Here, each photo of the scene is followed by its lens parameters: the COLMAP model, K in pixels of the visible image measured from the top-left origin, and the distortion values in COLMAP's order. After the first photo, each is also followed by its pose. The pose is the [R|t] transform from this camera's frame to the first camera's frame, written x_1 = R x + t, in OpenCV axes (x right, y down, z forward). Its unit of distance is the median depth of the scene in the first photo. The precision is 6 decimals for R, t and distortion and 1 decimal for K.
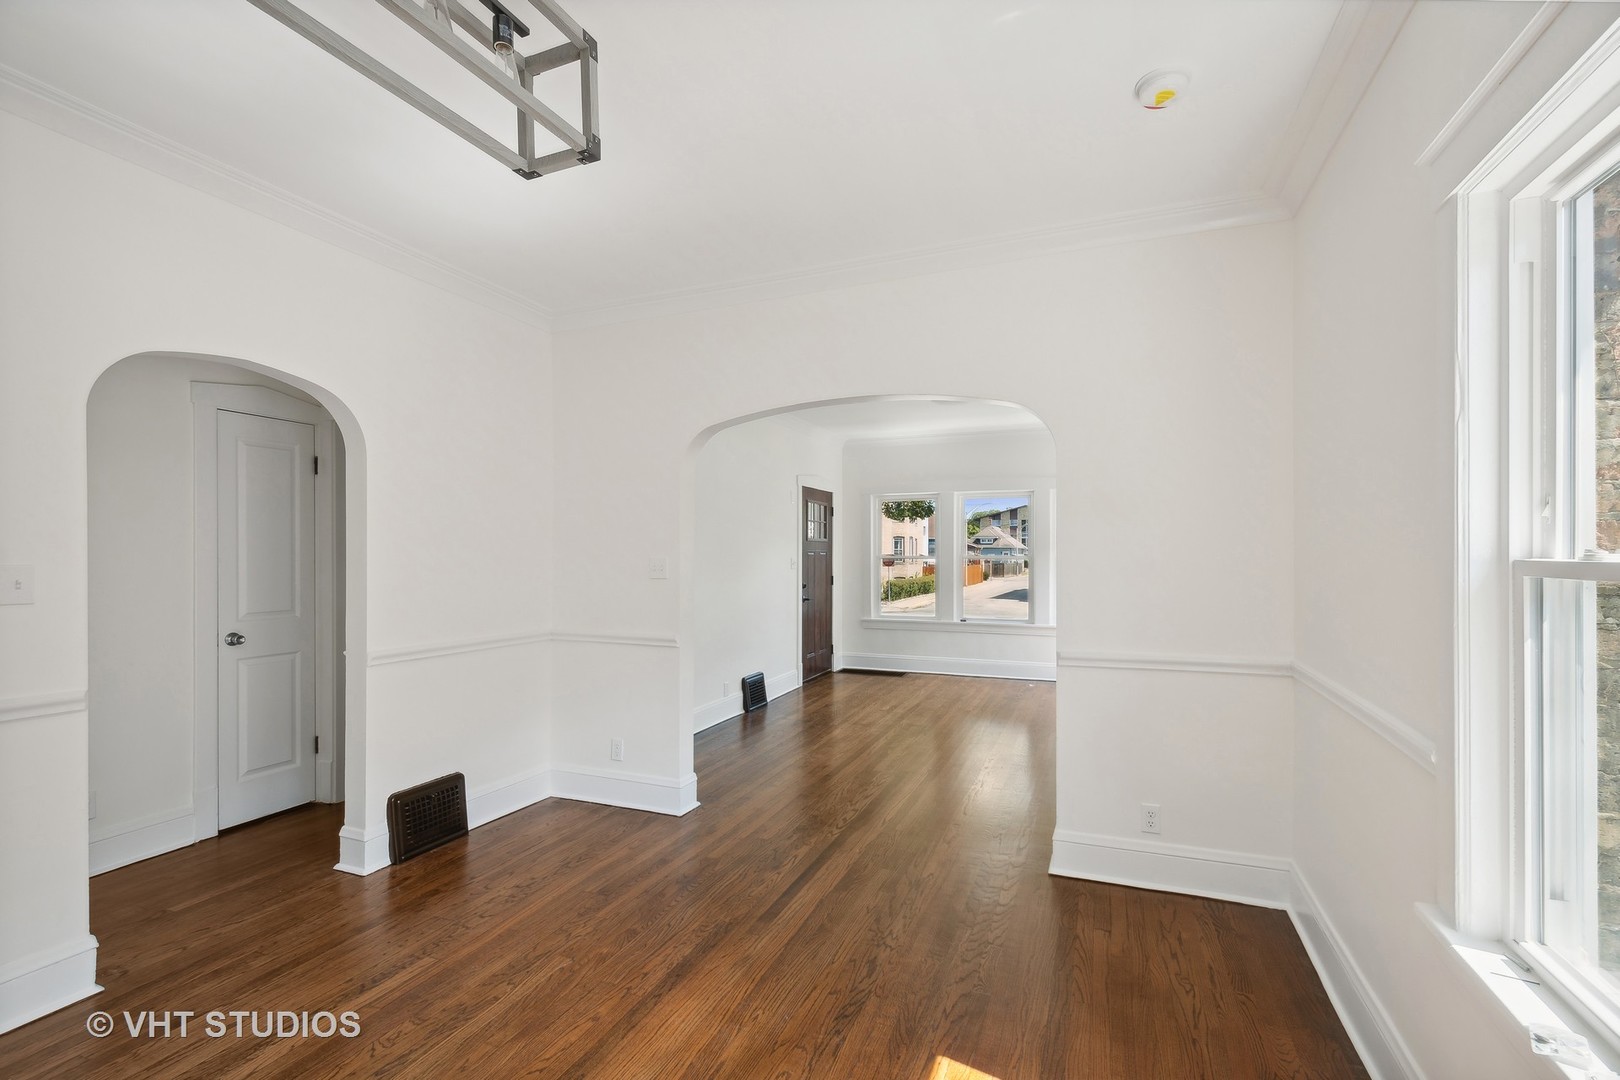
lens RADIAL K [[722.4, 0, 807.9], [0, 722.4, 545.9], [0, 0, 1]] dist [0.000547, 0.000001]
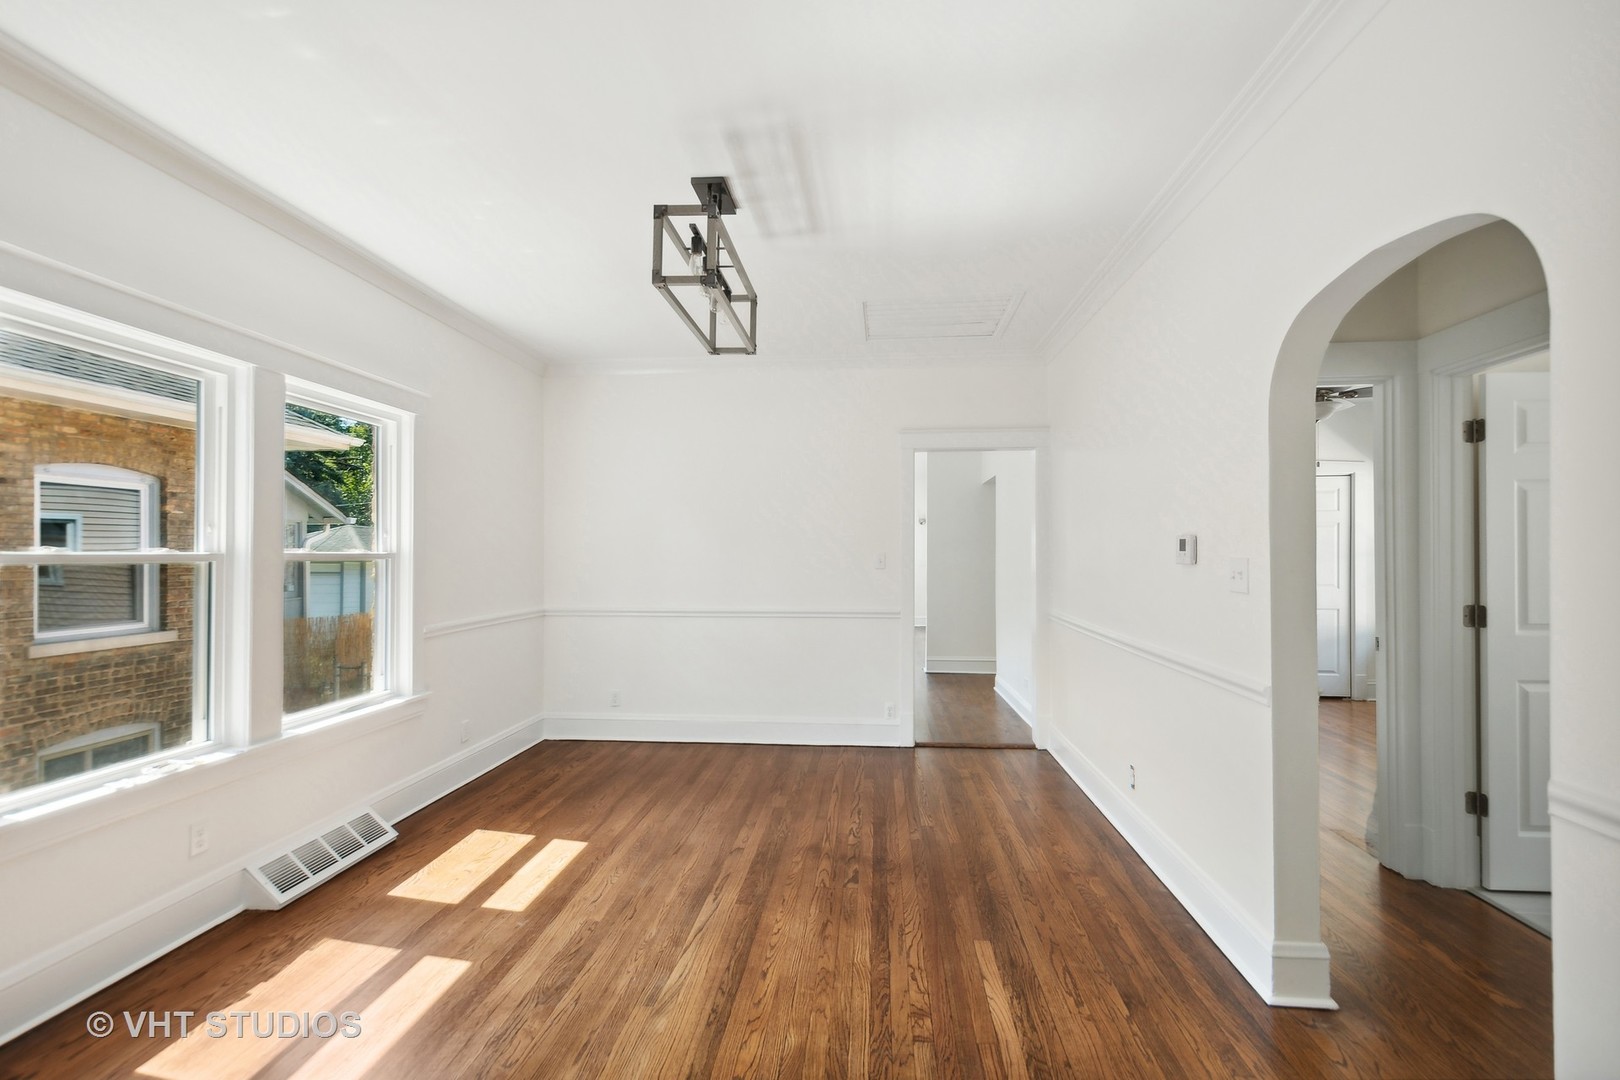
lens RADIAL K [[722.4, 0, 808.9], [0, 722.4, 548.3], [0, 0, 1]] dist [0.000547, 0.000001]
pose [[-0.955938, -0.005273, -0.293521, -0.129398], [-0.002251, 0.999941, -0.010632, 0.028816], [0.293559, -0.009503, -0.955894, 2.037879]]
